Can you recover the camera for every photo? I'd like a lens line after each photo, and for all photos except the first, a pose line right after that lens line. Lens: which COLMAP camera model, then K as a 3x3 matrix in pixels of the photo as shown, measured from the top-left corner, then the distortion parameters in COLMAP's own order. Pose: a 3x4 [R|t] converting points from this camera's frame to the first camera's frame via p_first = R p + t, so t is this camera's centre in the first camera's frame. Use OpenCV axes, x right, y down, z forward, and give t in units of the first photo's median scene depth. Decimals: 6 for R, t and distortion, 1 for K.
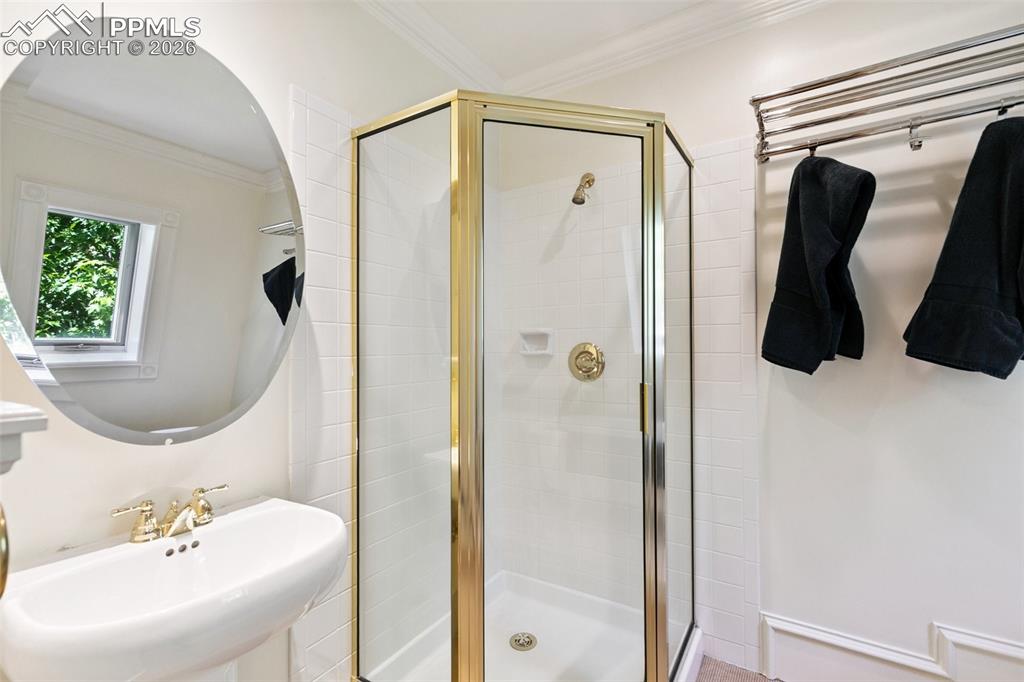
lens RADIAL K [[461.9, 0, 512.0], [0, 461.9, 341.0], [0, 0, 1]] dist [0.002626, 0.000651]
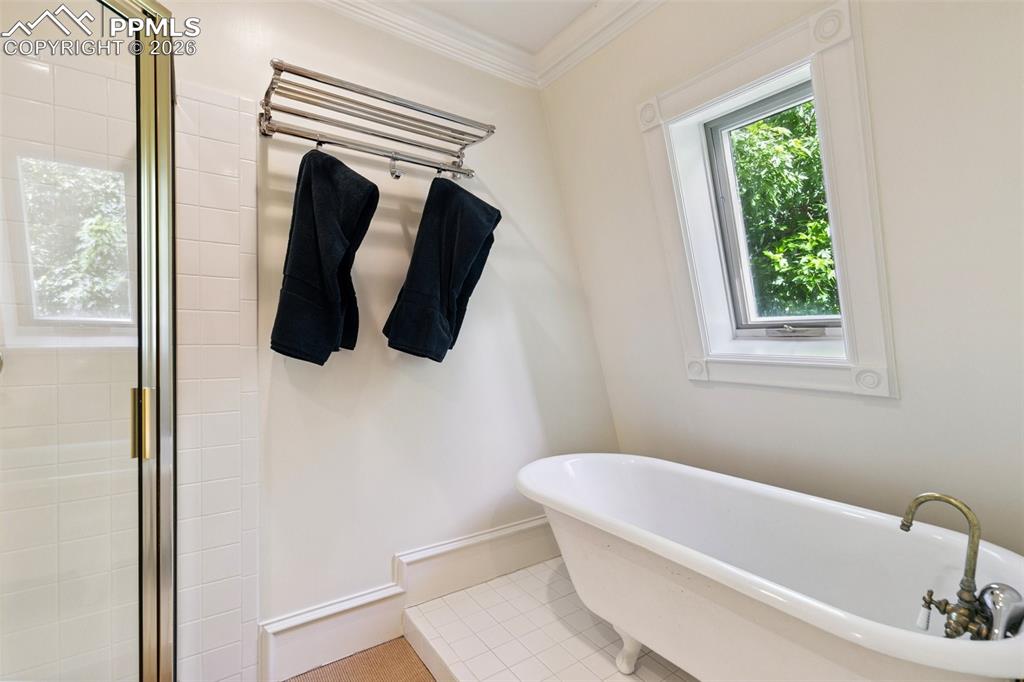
lens RADIAL K [[463.3, 0, 520.9], [0, 463.3, 346.7], [0, 0, 1]] dist [0.009332, -0.000148]
pose [[0.385982, -0.006212, 0.922485, -0.134728], [-0.020793, 0.999665, 0.015433, 0.006462], [-0.922272, -0.025138, 0.385724, 0.197797]]
